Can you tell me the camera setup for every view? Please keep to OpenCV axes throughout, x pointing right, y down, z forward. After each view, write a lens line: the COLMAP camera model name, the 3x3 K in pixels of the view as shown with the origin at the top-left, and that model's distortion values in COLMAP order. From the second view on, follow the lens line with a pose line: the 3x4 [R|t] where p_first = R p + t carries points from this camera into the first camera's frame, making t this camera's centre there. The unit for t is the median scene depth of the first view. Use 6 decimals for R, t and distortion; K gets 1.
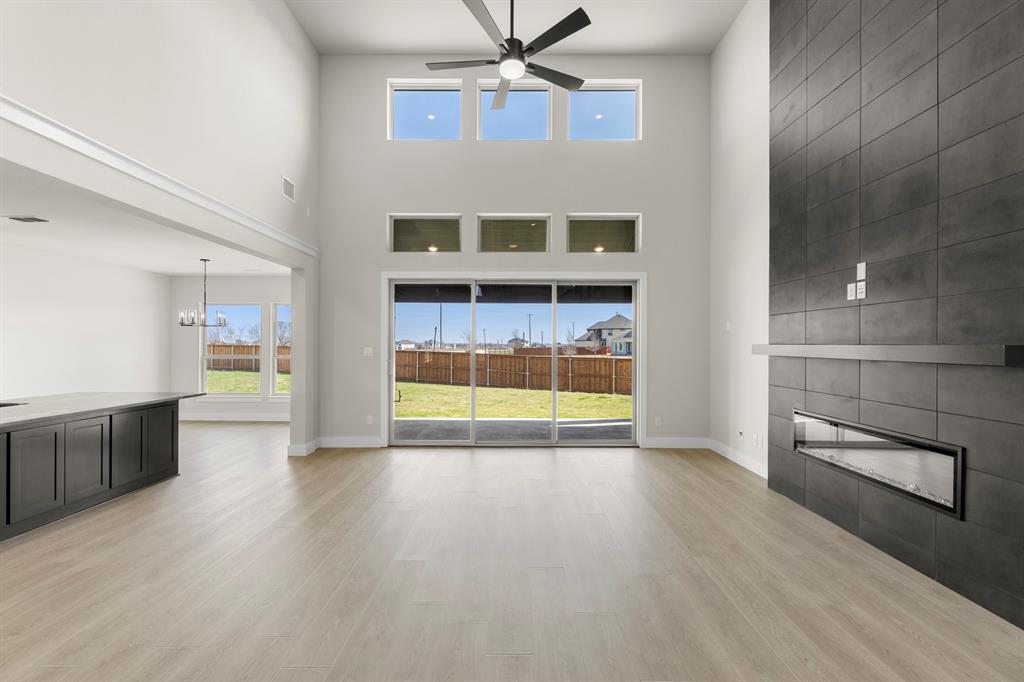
lens RADIAL K [[431.9, 0, 516.1], [0, 431.9, 328.8], [0, 0, 1]] dist [-0.000809, -0.000291]
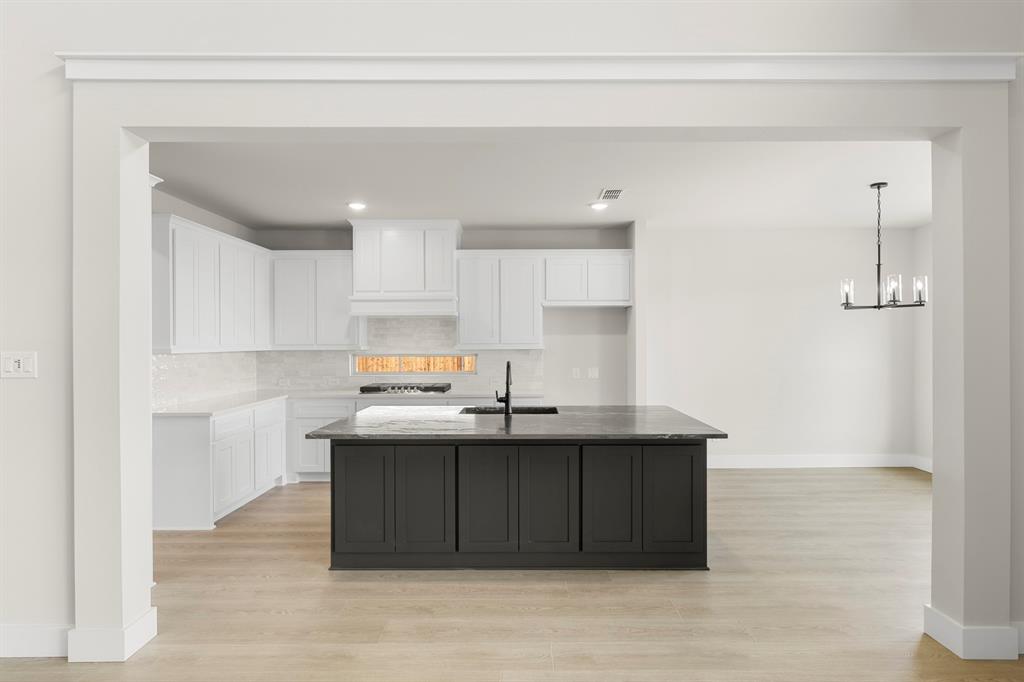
lens RADIAL K [[569.7, 0, 507.0], [0, 569.7, 343.9], [0, 0, 1]] dist [0.001764, 0.000513]
pose [[0.019924, 0.006669, -0.999779, -0.008693], [0.036188, 0.999318, 0.007387, 0.007297], [0.999146, -0.036327, 0.019669, 0.230167]]
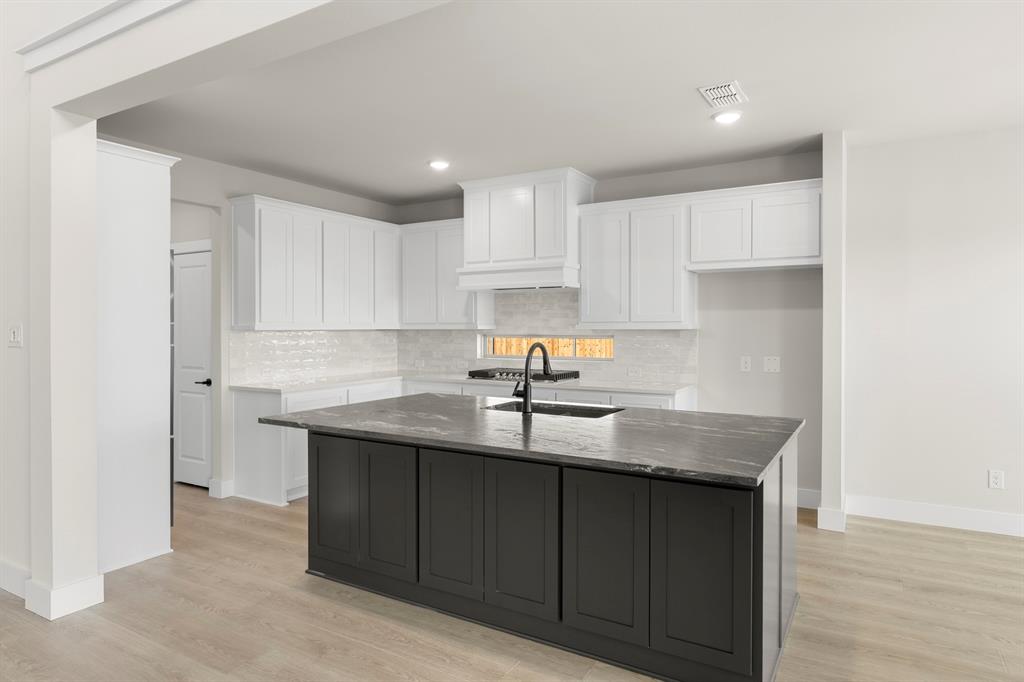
lens RADIAL K [[606.9, 0, 534.9], [0, 606.9, 332.1], [0, 0, 1]] dist [-0.000549, 0.001105]
pose [[-0.497279, 0.009912, -0.867534, -0.099237], [0.031217, 0.999492, -0.006474, 0.015930], [0.867029, -0.030301, -0.497336, 0.352074]]
